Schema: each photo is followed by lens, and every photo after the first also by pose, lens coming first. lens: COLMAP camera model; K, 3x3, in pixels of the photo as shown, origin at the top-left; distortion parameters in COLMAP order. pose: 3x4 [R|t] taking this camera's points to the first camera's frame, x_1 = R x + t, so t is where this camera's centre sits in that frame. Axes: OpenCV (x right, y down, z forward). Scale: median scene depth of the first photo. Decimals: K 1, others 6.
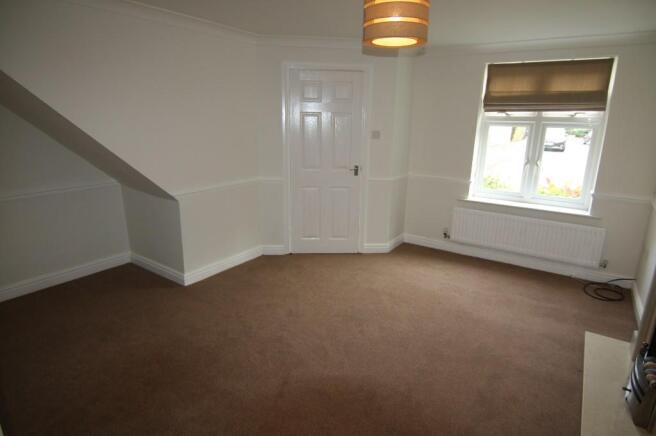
lens RADIAL K [[362.6, 0, 327.0], [0, 362.6, 219.0], [0, 0, 1]] dist [-0.028616, -0.001267]
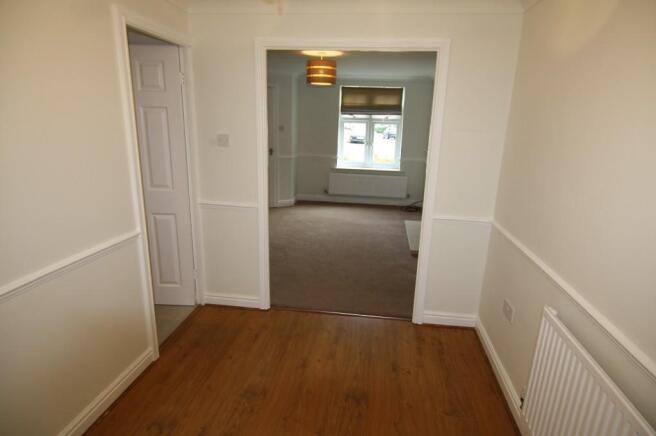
lens RADIAL K [[362.6, 0, 332.2], [0, 362.6, 218.1], [0, 0, 1]] dist [-0.028616, -0.001267]
pose [[0.888951, -0.107802, 0.445134, -0.431188], [0.103778, 0.994037, 0.033486, 0.129533], [-0.446089, 0.016428, 0.894838, -0.516231]]
